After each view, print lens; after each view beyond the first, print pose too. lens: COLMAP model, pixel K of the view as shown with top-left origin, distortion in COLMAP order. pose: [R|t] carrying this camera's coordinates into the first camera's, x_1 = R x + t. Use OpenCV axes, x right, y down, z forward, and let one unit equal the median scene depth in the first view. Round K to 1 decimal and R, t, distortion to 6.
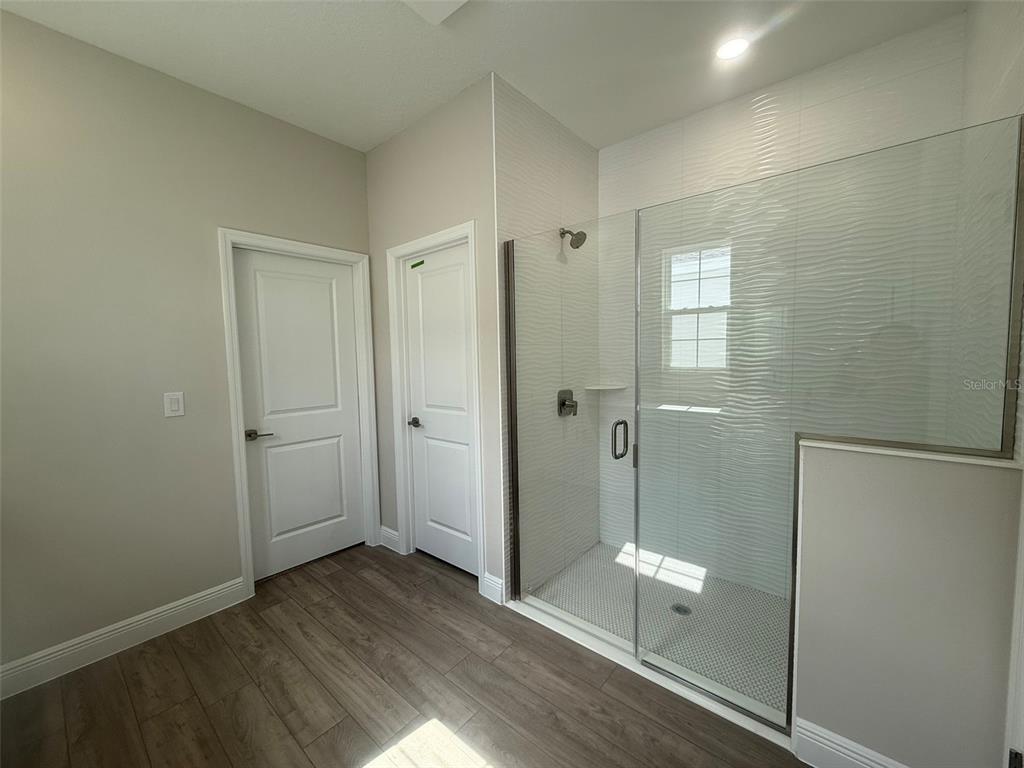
lens RADIAL K [[407.6, 0, 510.3], [0, 407.6, 382.7], [0, 0, 1]] dist [-0.000634, 0.000179]
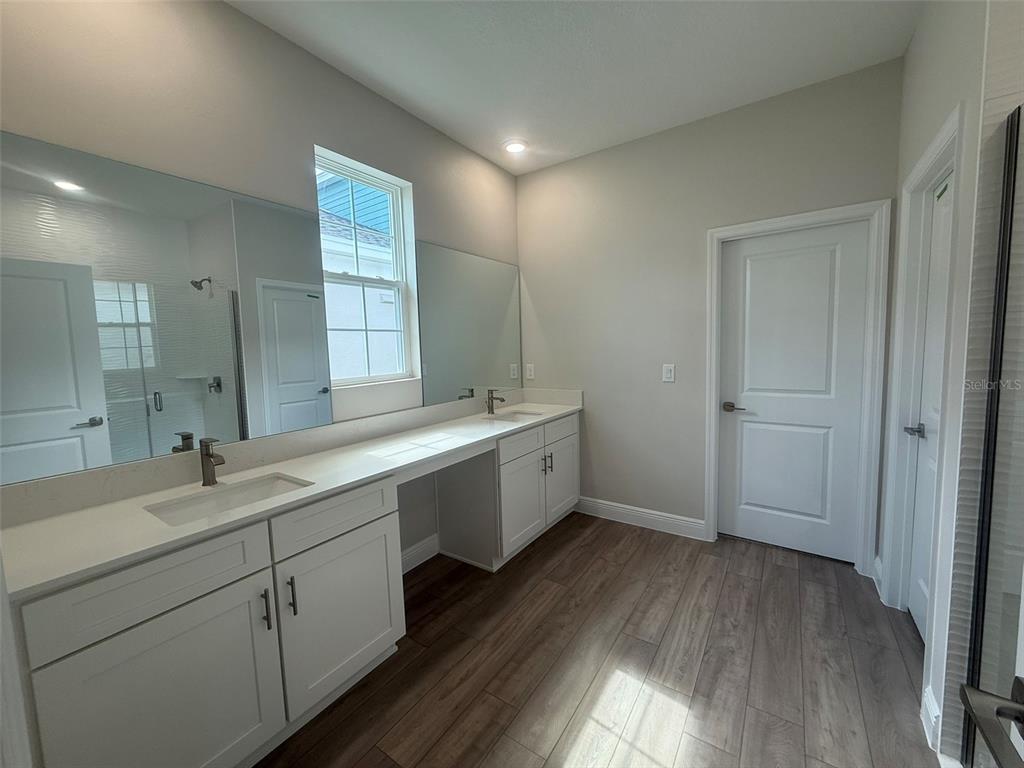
lens RADIAL K [[407.6, 0, 510.3], [0, 407.6, 382.7], [0, 0, 1]] dist [-0.000634, 0.000179]
pose [[0.102336, 0.102929, -0.989410, 0.472866], [-0.041009, 0.994223, 0.099188, -0.029157], [0.993904, 0.030424, 0.105966, 0.311088]]
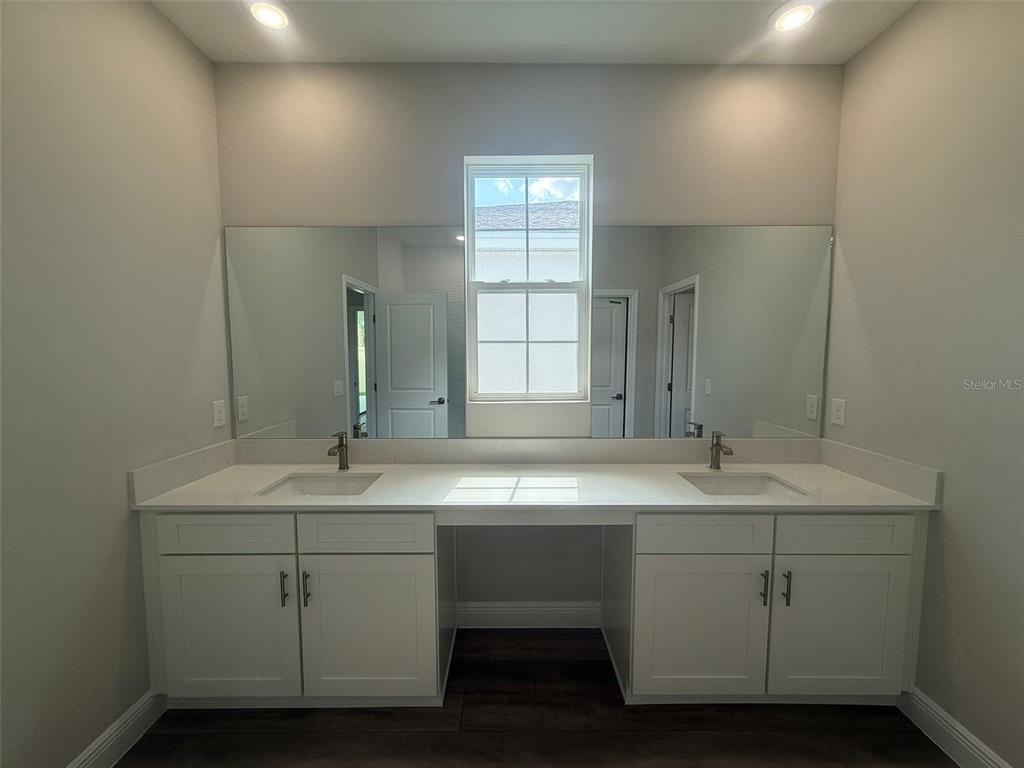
lens RADIAL K [[407.6, 0, 510.3], [0, 407.6, 382.7], [0, 0, 1]] dist [-0.000634, 0.000179]
pose [[-0.760576, 0.068921, -0.645580, -0.003472], [-0.031613, 0.989239, 0.142853, -0.087931], [0.648479, 0.129059, -0.750212, 0.773141]]
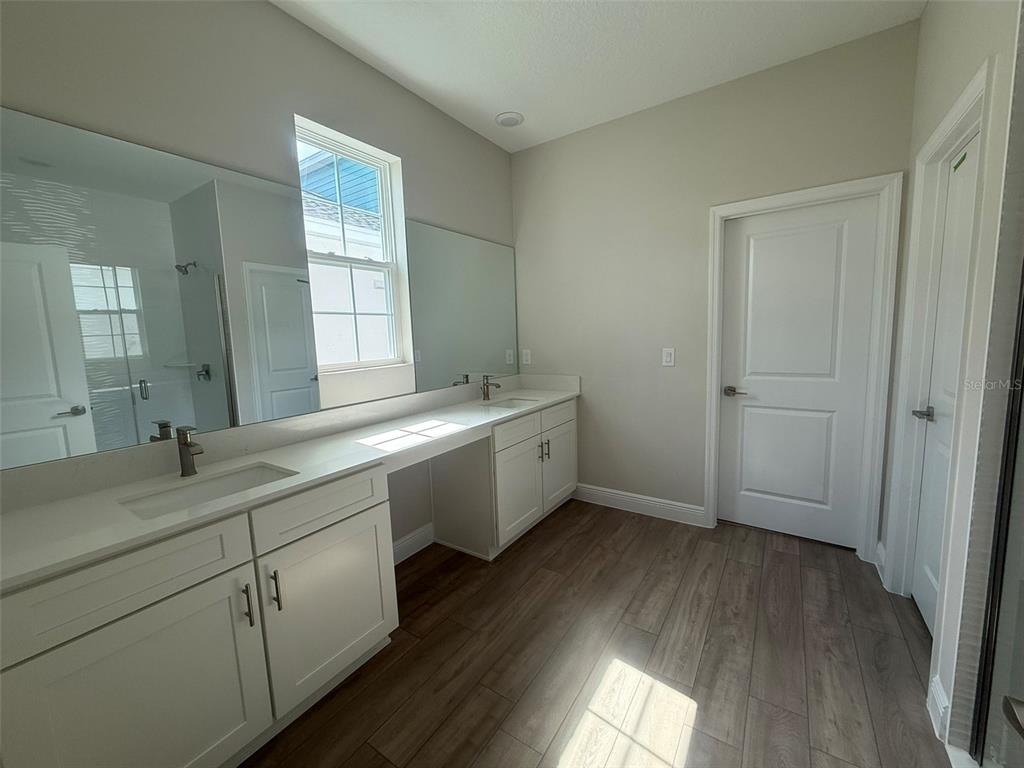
lens RADIAL K [[407.6, 0, 510.3], [0, 407.6, 382.7], [0, 0, 1]] dist [-0.000634, 0.000179]
pose [[0.109308, 0.132344, -0.985158, 0.436809], [-0.035597, 0.990982, 0.129177, -0.018301], [0.993370, 0.020948, 0.113033, 0.321379]]
